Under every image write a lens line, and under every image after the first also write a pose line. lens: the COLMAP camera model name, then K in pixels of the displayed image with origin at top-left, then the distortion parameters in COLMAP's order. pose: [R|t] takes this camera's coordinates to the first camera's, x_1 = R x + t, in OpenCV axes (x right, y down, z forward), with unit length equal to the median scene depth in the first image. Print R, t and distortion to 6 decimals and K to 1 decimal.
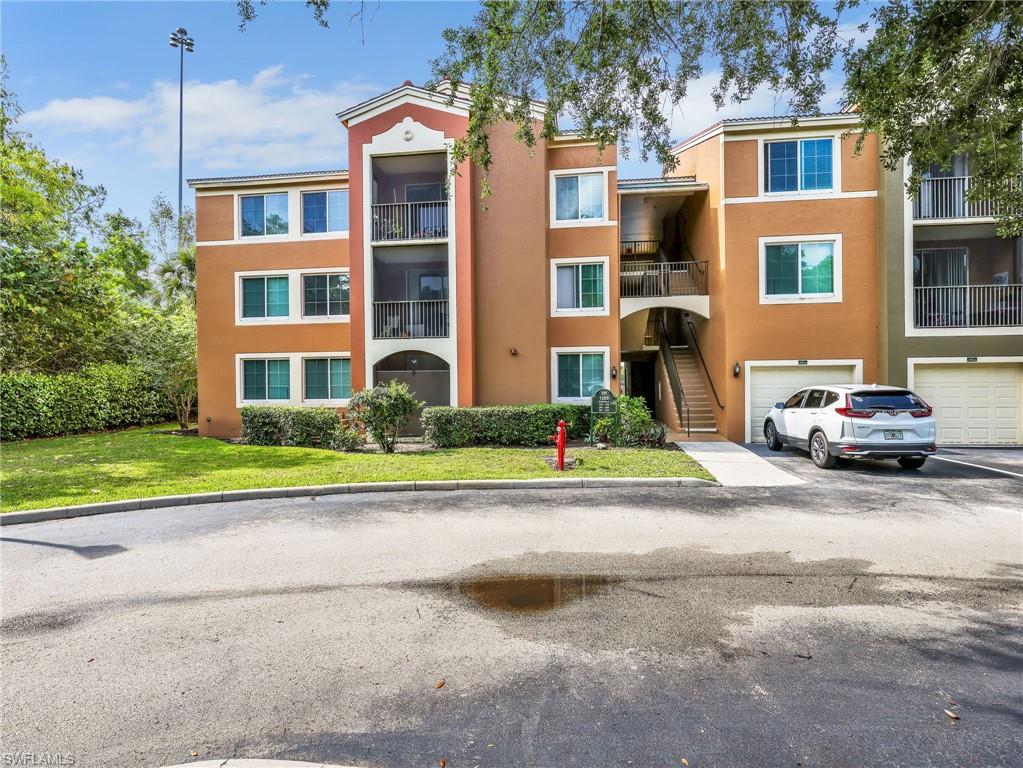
lens RADIAL K [[545.1, 0, 515.4], [0, 545.1, 382.8], [0, 0, 1]] dist [0.001943, 0.000527]
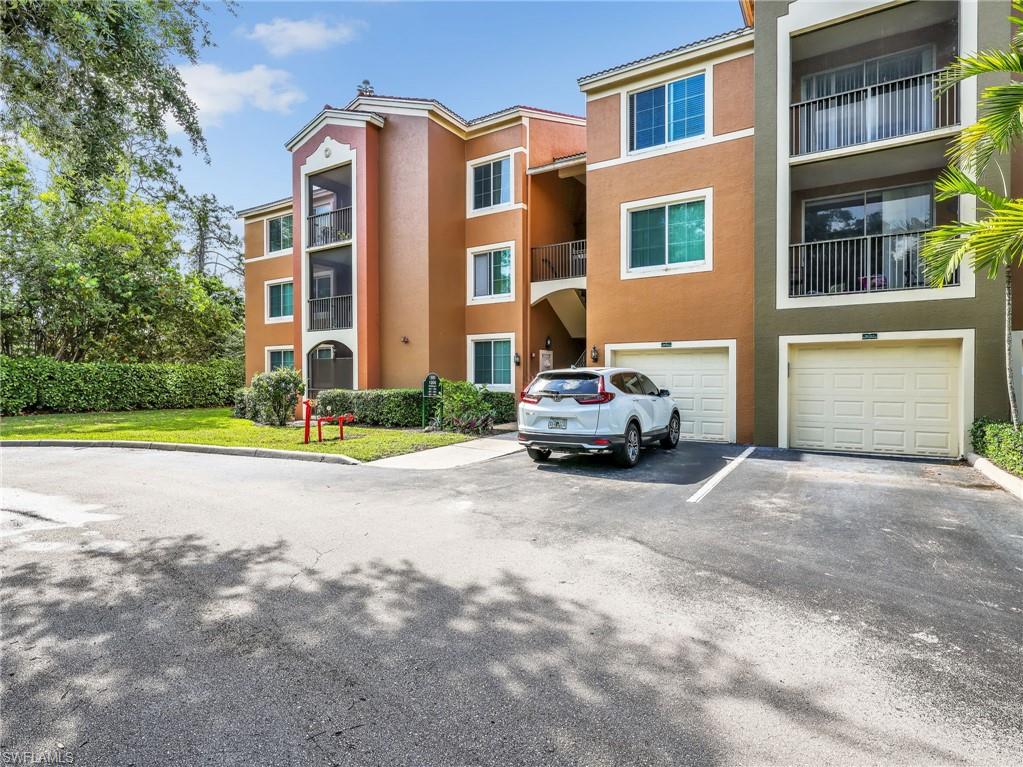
lens RADIAL K [[545.1, 0, 514.7], [0, 545.1, 384.1], [0, 0, 1]] dist [0.001943, 0.000527]
pose [[0.907837, 0.012507, -0.419138, 0.661590], [-0.007218, 0.999873, 0.014203, 0.013744], [0.419262, -0.009869, 0.907812, 0.122258]]
